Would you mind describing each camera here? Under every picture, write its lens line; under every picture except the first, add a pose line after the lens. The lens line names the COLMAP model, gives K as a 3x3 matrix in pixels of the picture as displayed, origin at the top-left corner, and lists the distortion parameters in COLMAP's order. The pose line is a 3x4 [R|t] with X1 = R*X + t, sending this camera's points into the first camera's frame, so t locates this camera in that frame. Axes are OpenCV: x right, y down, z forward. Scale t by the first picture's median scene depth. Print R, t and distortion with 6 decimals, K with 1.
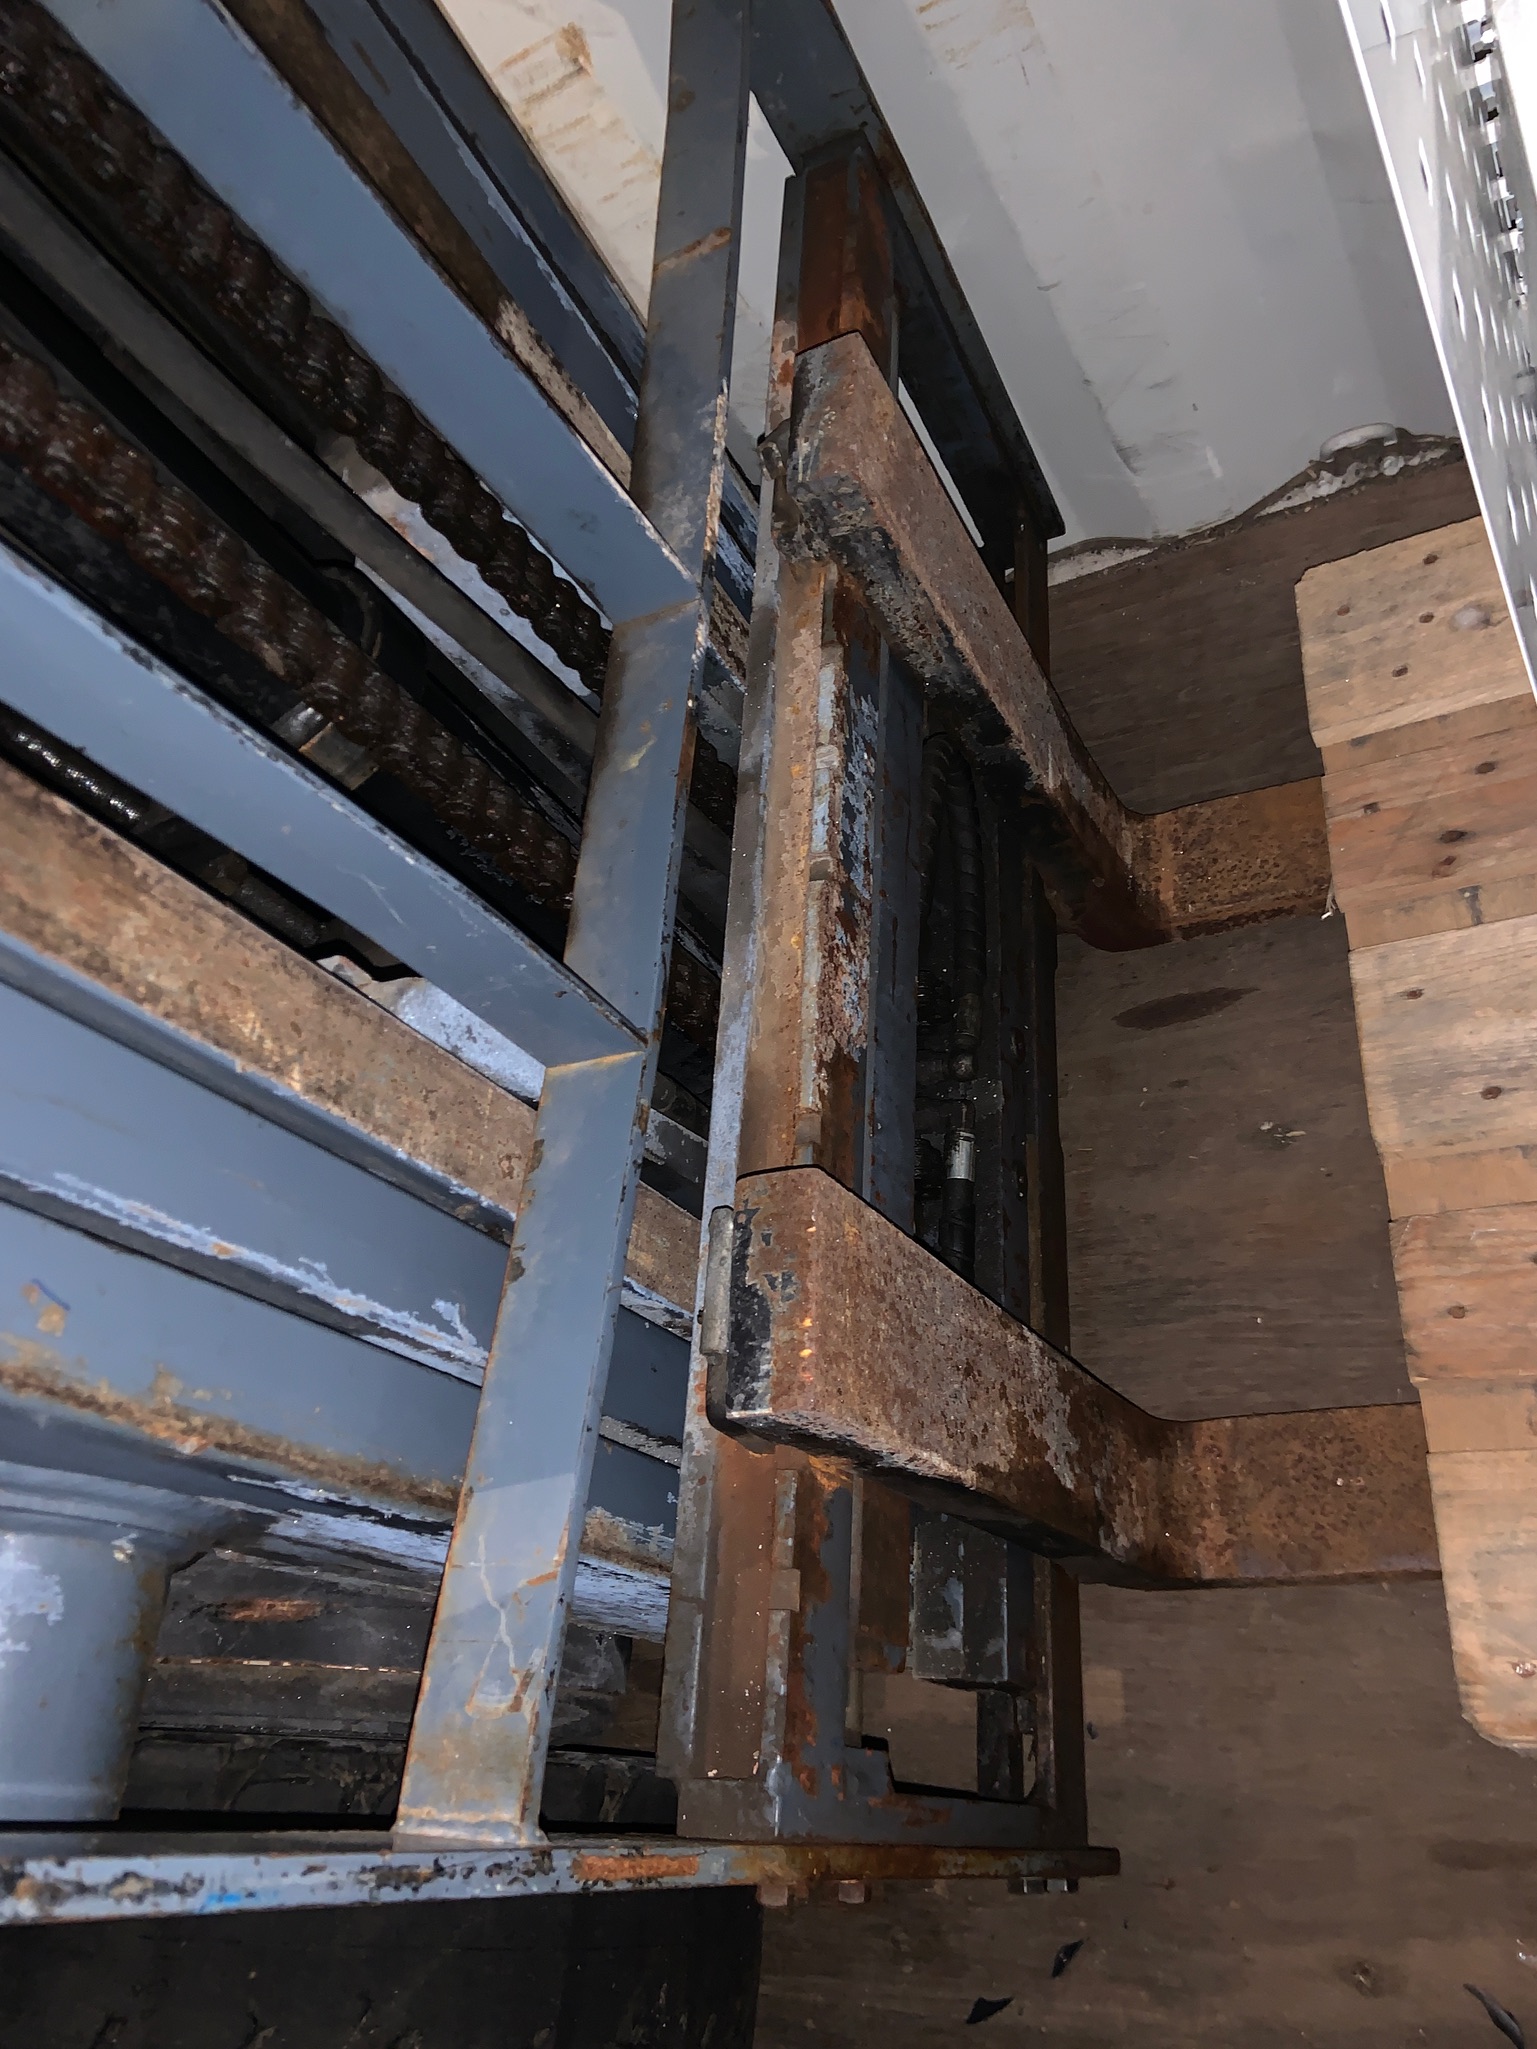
lens RADIAL K [[1528.5, 0, 782.6], [0, 1528.5, 1015.0], [0, 0, 1]] dist [0.126418, -0.170414]
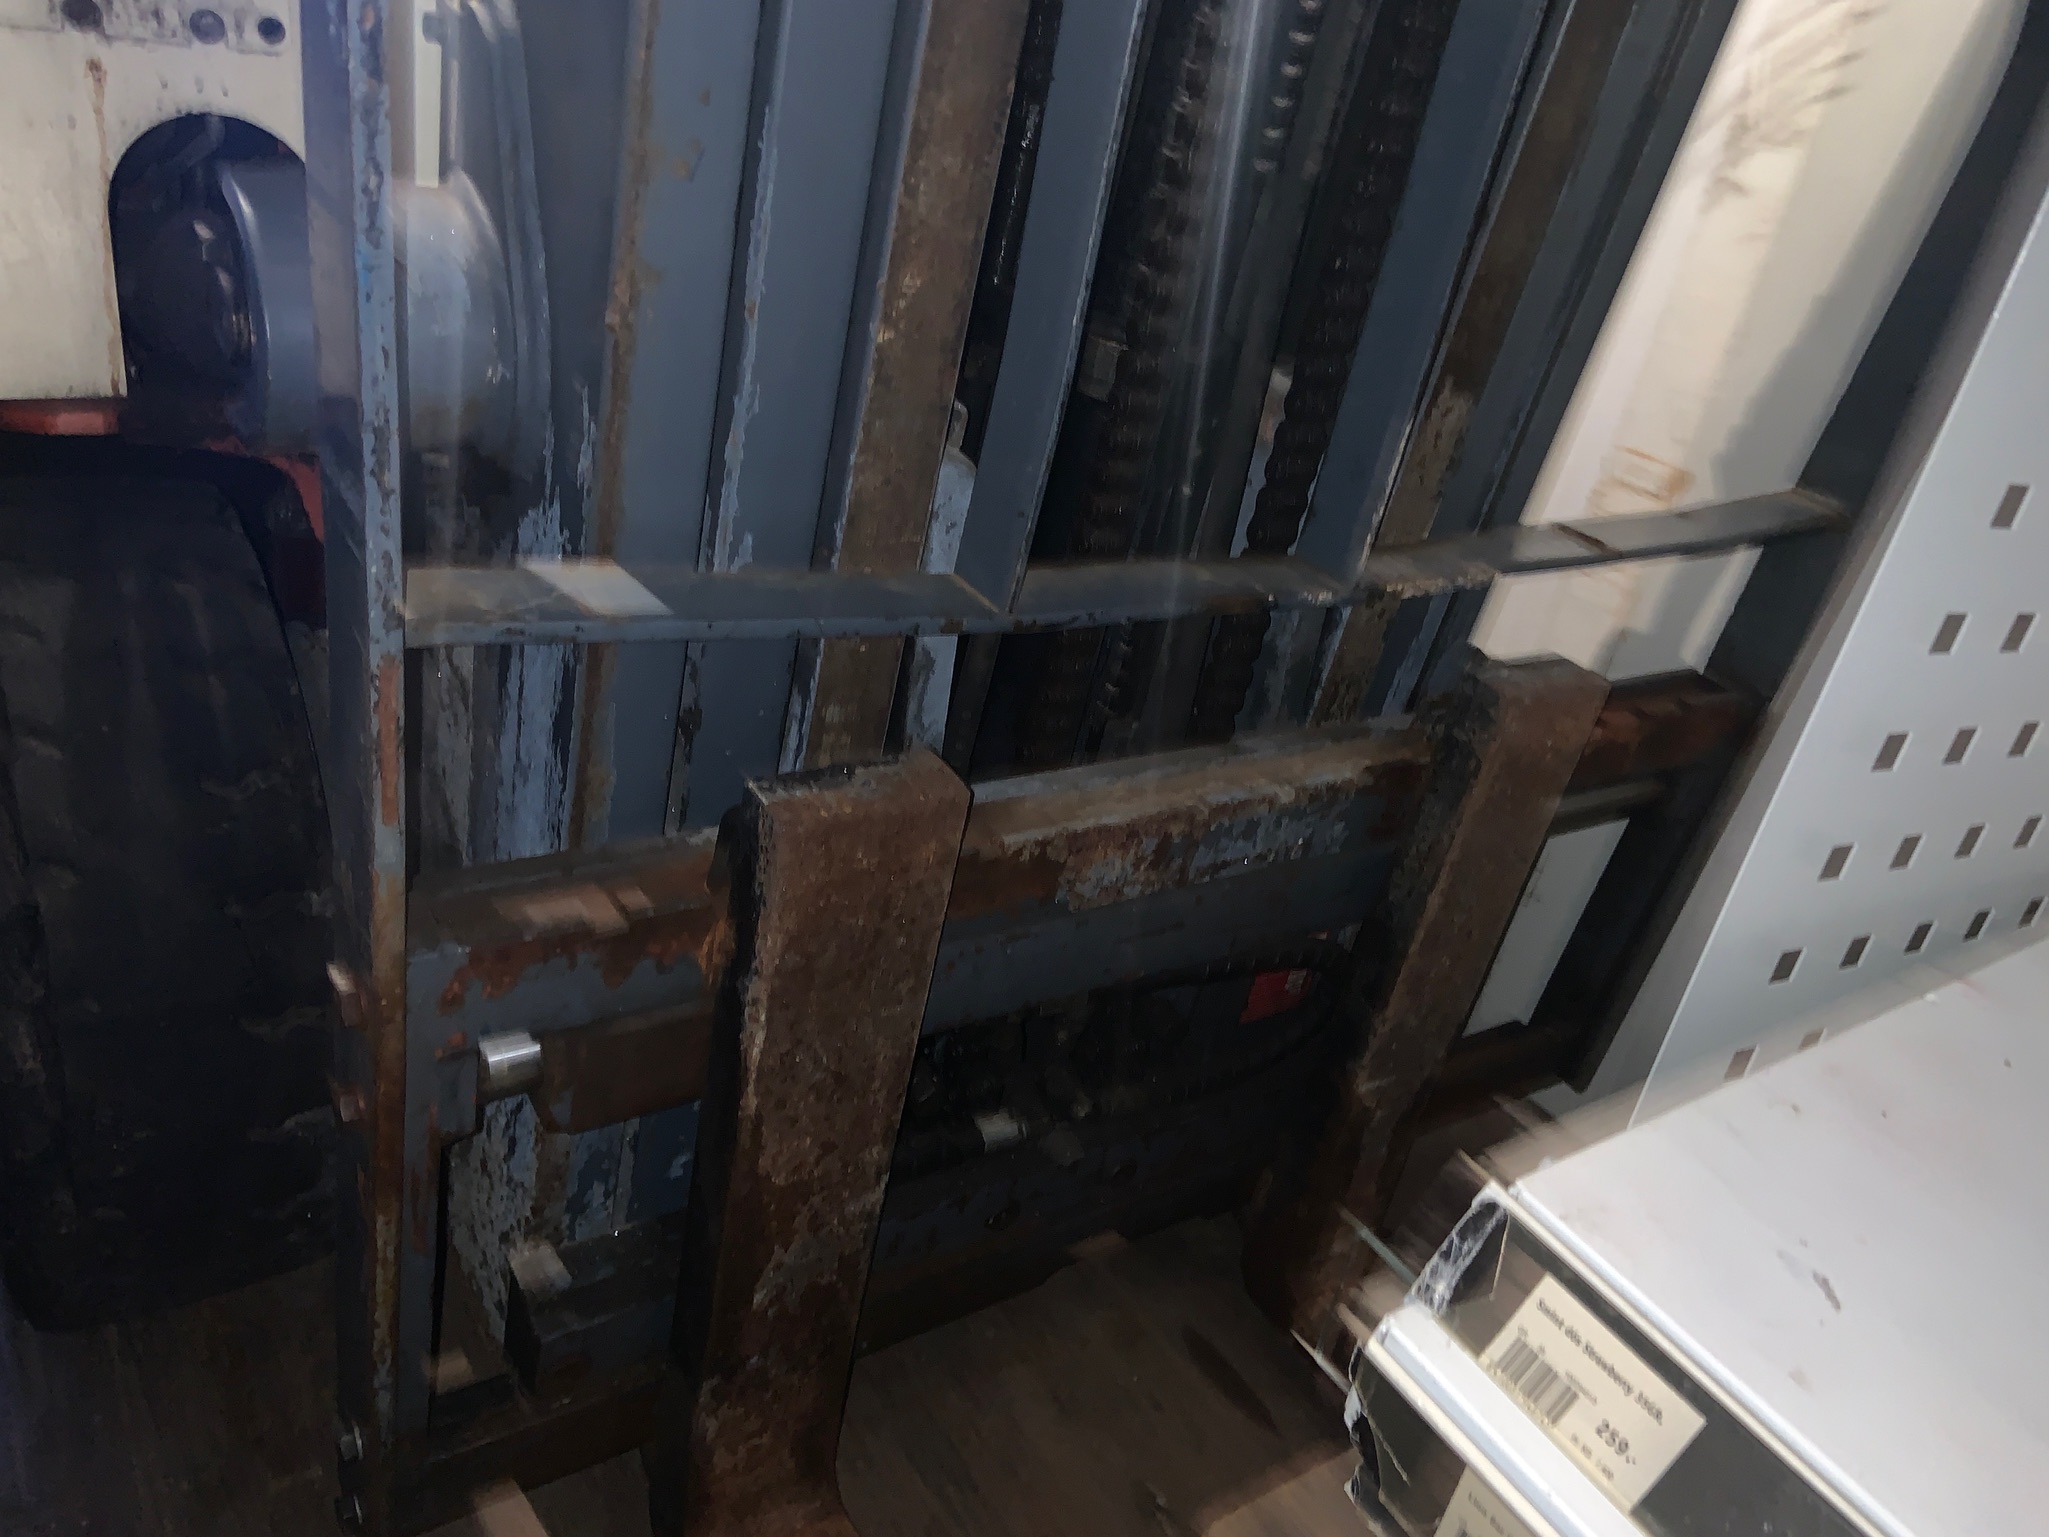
lens RADIAL K [[1528.5, 0, 1011.6], [0, 1528.5, 761.0], [0, 0, 1]] dist [0.126418, -0.170414]
pose [[0.424570, 0.832570, -0.355764, 0.491306], [-0.905269, 0.383793, -0.182187, 0.315647], [-0.015144, 0.399413, 0.916646, -0.061655]]
